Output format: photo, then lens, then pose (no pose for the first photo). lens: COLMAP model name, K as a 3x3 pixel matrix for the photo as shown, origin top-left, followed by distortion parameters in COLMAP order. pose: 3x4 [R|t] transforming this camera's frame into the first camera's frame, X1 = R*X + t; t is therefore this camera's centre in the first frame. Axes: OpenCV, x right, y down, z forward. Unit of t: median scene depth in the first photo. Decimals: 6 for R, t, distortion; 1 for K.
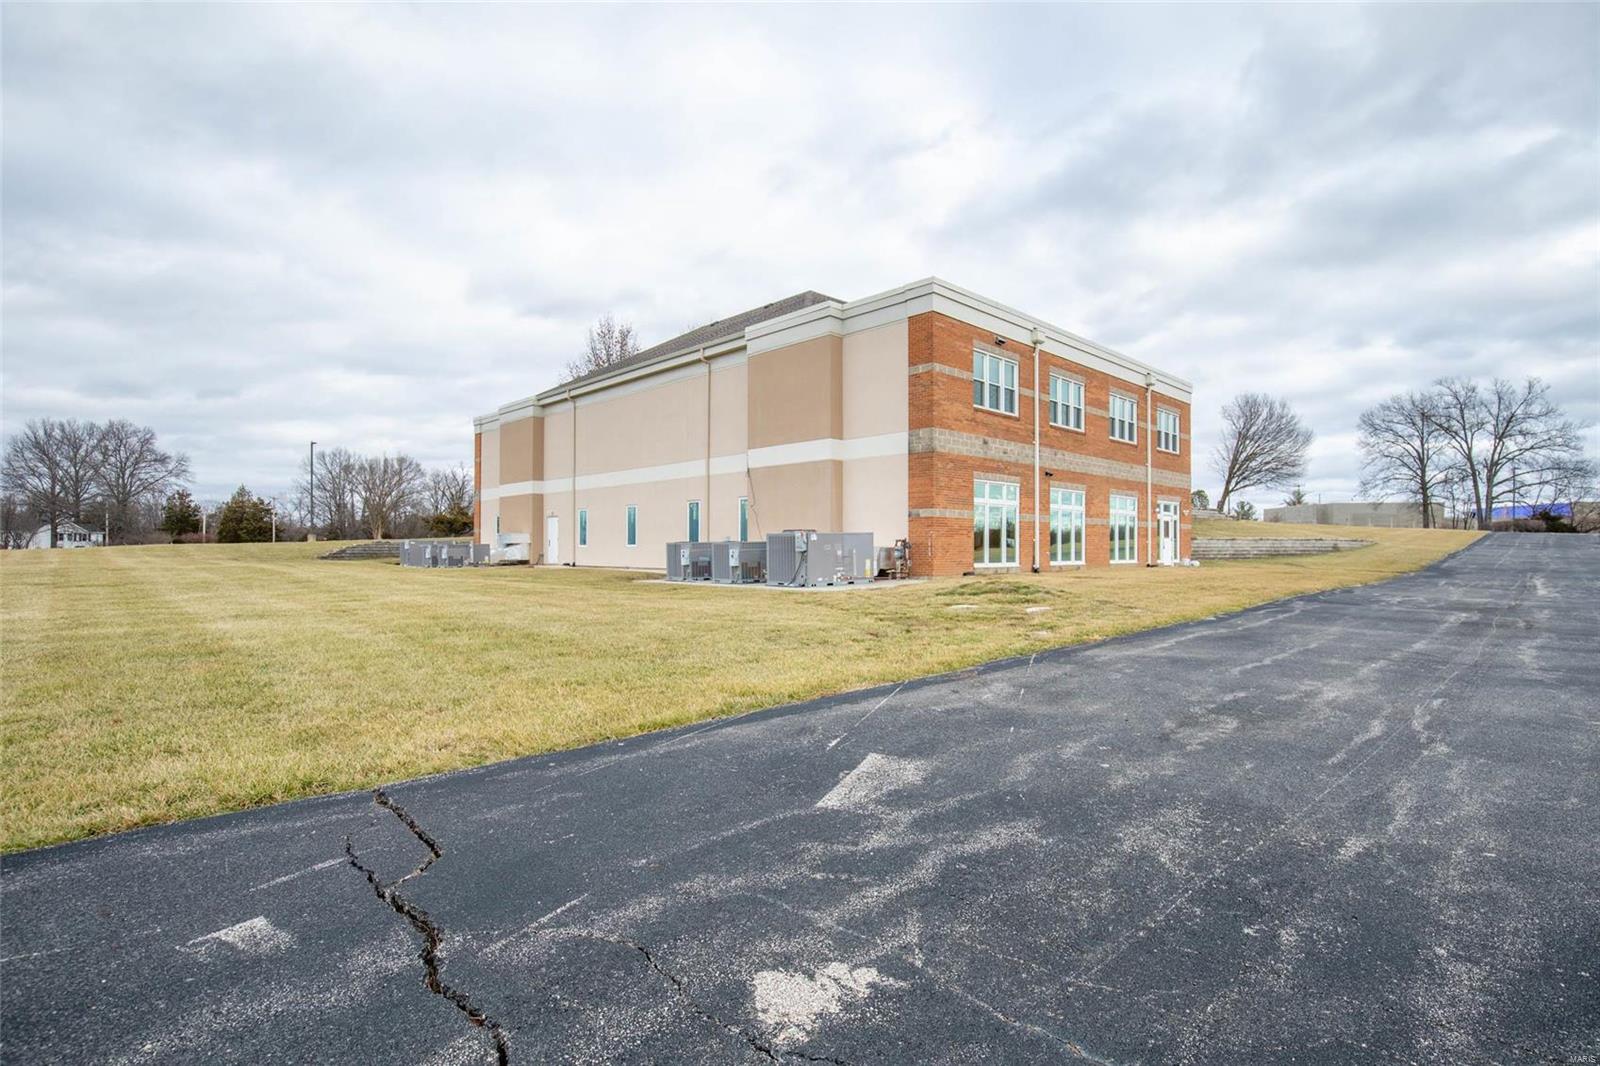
lens RADIAL K [[742.0, 0, 800.0], [0, 742.0, 533.0], [0, 0, 1]] dist [0.000045, 0.000185]
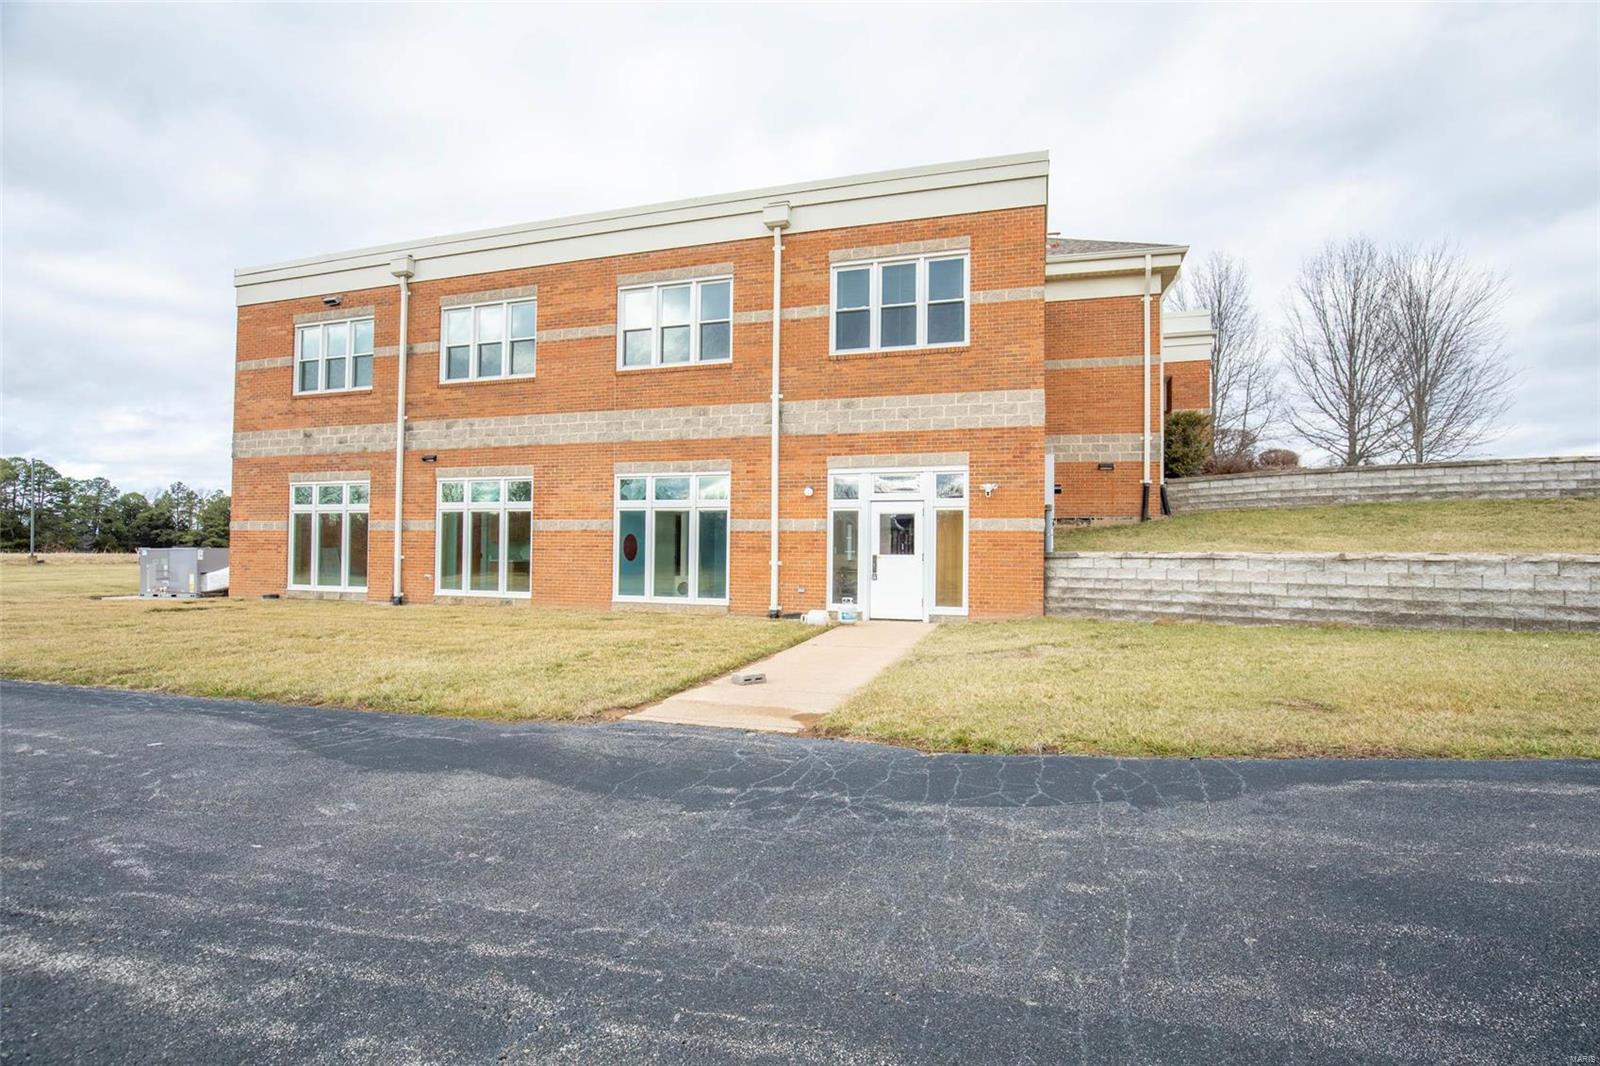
lens RADIAL K [[692.1, 0, 800.8], [0, 692.1, 557.9], [0, 0, 1]] dist [-0.001771, -0.000188]
pose [[0.493700, -0.013187, -0.869532, 1.112645], [-0.004484, 0.999833, -0.017709, 0.021315], [0.869621, 0.012641, 0.493558, 1.046125]]
